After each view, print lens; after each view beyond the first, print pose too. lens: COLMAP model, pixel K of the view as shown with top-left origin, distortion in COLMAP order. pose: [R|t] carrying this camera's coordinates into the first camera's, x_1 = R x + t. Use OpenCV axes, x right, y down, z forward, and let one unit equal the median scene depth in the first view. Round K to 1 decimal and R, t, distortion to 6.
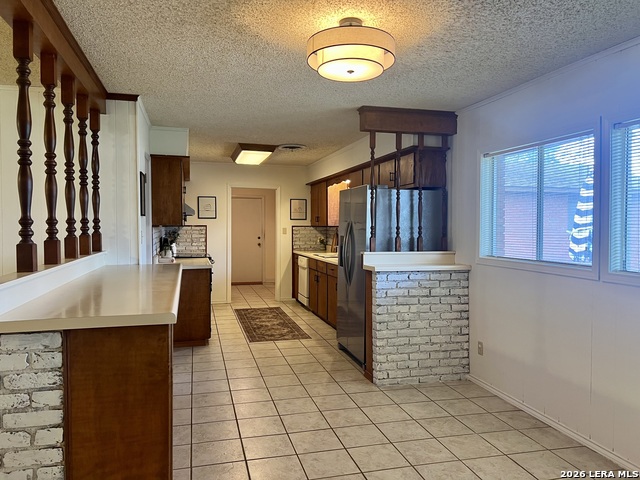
lens RADIAL K [[481.4, 0, 325.4], [0, 481.4, 239.3], [0, 0, 1]] dist [0.060172, -0.065575]
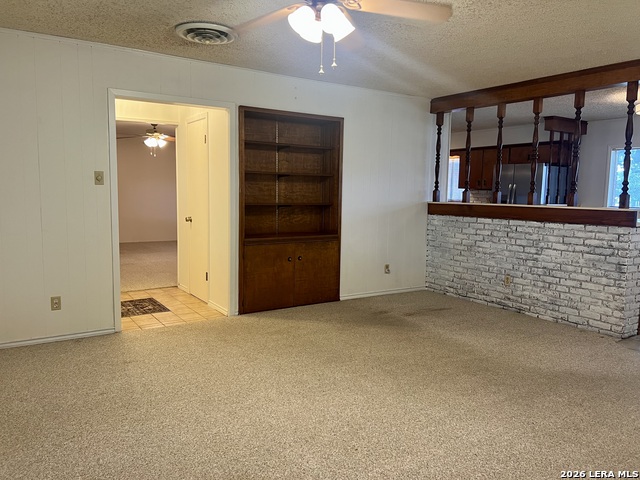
lens RADIAL K [[481.4, 0, 325.6], [0, 481.4, 238.4], [0, 0, 1]] dist [0.060172, -0.065575]
pose [[0.952244, -0.012978, 0.305061, -1.118338], [-0.008428, 0.997598, 0.068749, 0.033486], [-0.305220, -0.068037, 0.949848, -0.355020]]
